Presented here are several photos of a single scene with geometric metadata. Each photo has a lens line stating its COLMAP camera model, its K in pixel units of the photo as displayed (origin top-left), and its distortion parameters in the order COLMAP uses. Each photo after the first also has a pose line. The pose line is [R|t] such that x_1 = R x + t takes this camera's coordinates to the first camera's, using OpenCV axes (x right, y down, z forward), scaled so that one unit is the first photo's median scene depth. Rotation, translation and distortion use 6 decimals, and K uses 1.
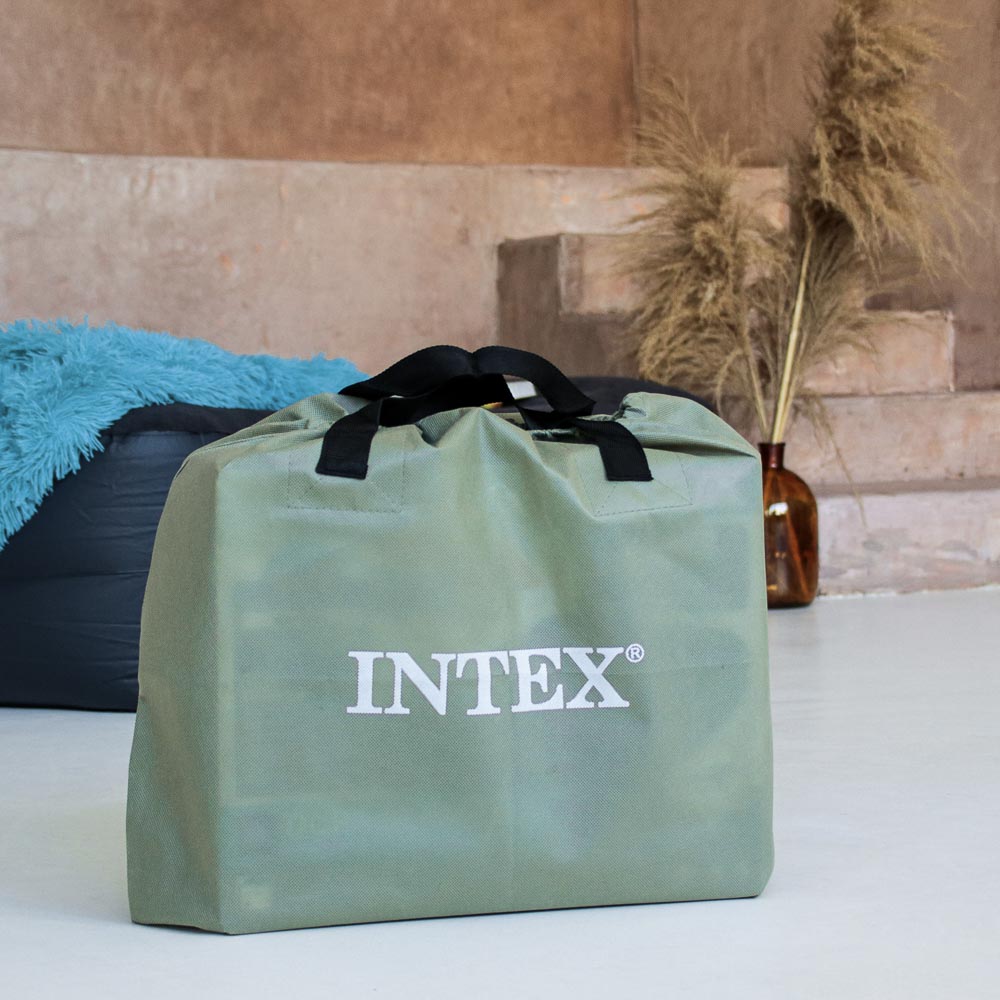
lens RADIAL K [[2668.0, 0, 500.0], [0, 2668.0, 500.0], [0, 0, 1]] dist [0.395924, 0.486212]
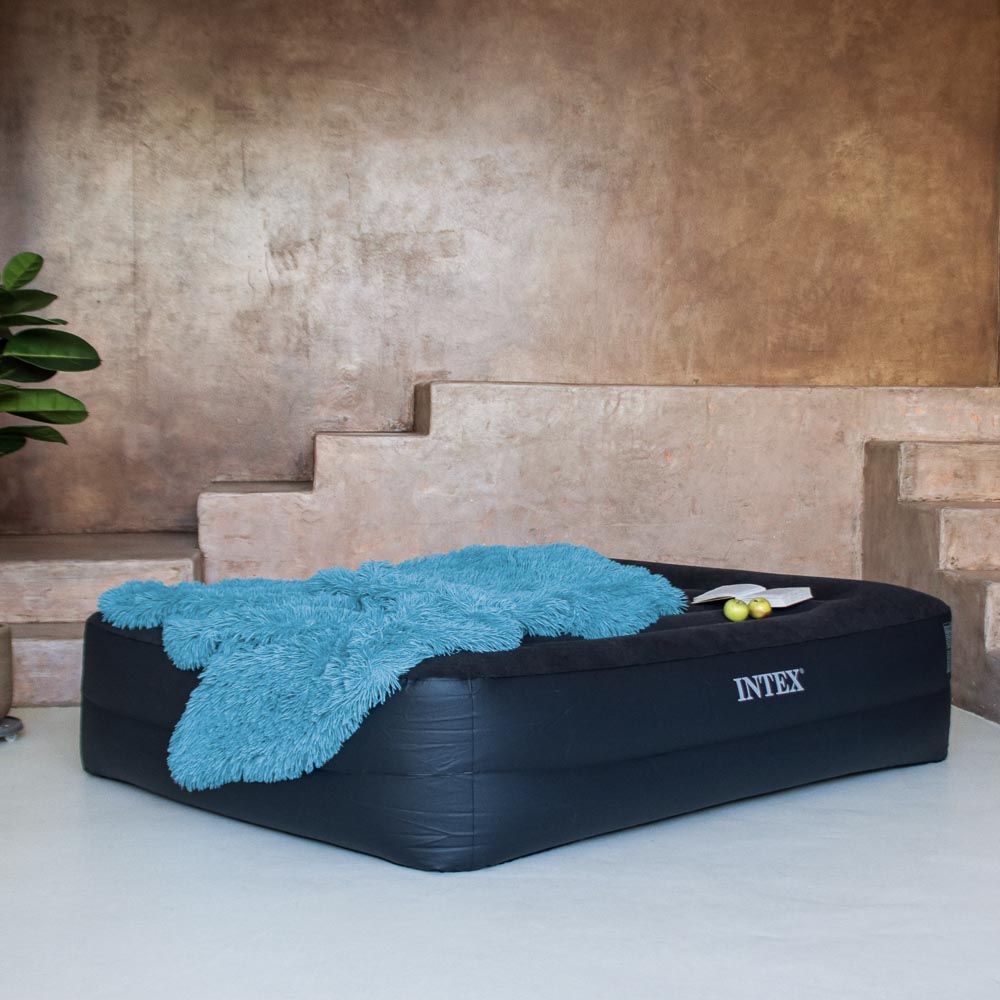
lens RADIAL K [[1737.9, 0, 500.0], [0, 1737.9, 500.0], [0, 0, 1]] dist [0.026370, 0.065789]
pose [[0.953157, 0.031558, -0.300825, 0.094949], [-0.030764, 0.999499, 0.007377, -0.067593], [0.300907, 0.002223, 0.953651, 0.067025]]
